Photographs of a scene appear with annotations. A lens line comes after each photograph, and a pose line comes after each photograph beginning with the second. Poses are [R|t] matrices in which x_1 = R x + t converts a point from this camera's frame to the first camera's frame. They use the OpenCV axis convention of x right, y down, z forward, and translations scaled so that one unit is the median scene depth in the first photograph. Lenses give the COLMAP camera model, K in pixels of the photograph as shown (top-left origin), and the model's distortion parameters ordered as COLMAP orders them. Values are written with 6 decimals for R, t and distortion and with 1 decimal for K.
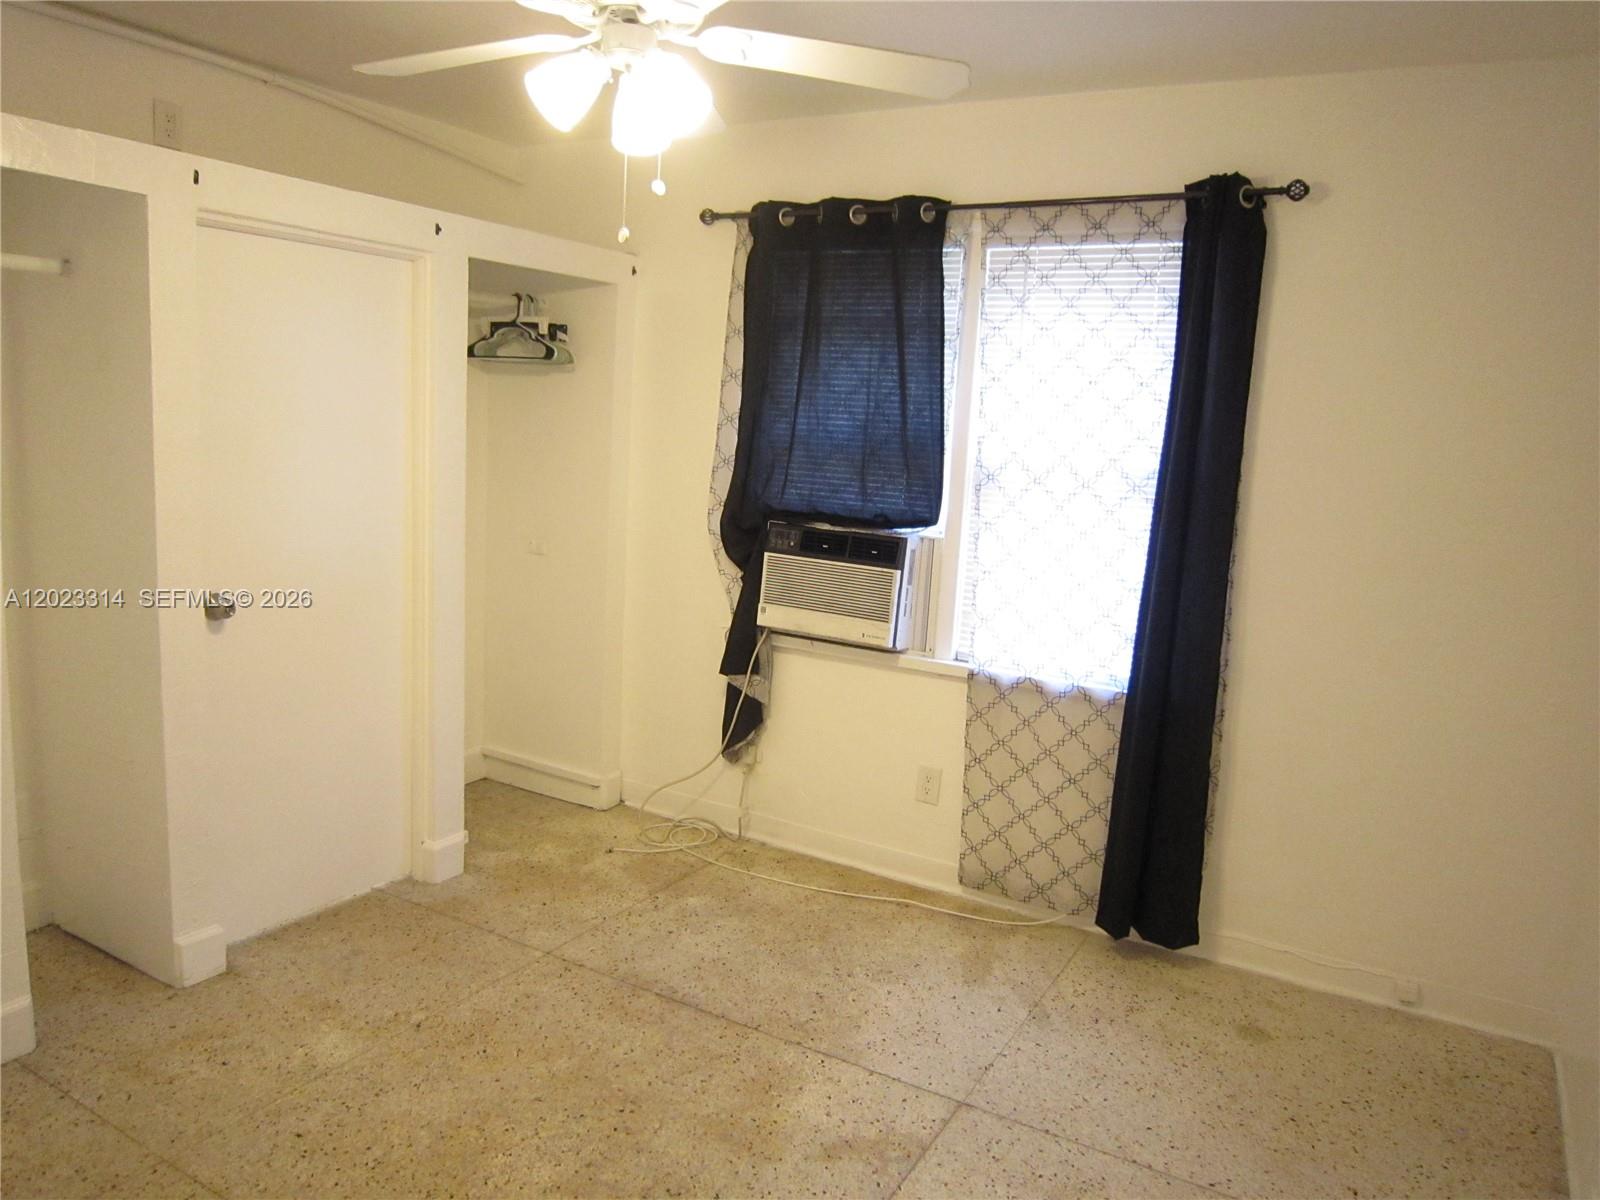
lens RADIAL K [[1115.2, 0, 800.0], [0, 1115.2, 600.0], [0, 0, 1]] dist [-0.052237, 0.004307]
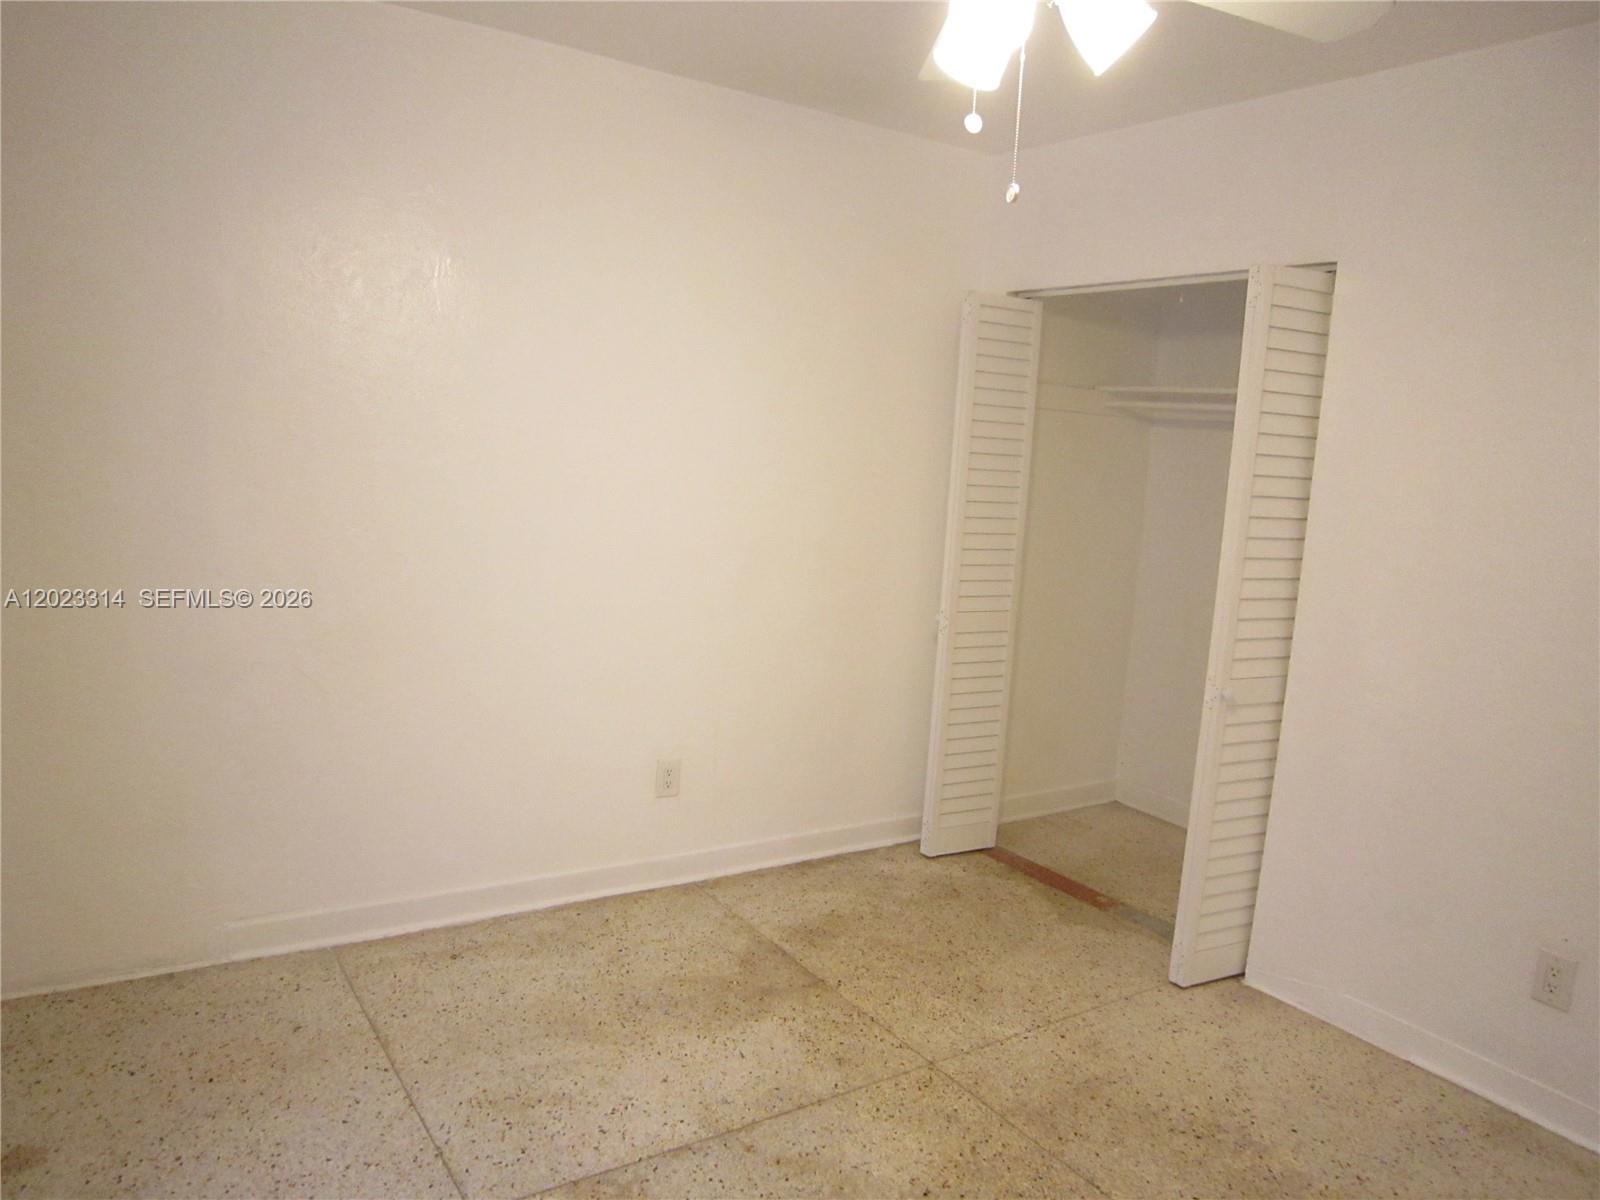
lens RADIAL K [[1115.2, 0, 800.0], [0, 1115.2, 600.0], [0, 0, 1]] dist [-0.052237, 0.004307]
pose [[-0.890204, -0.171398, 0.422089, -0.357766], [-0.040248, 0.952491, 0.301896, -0.245723], [-0.453780, 0.251761, -0.854810, 1.591459]]
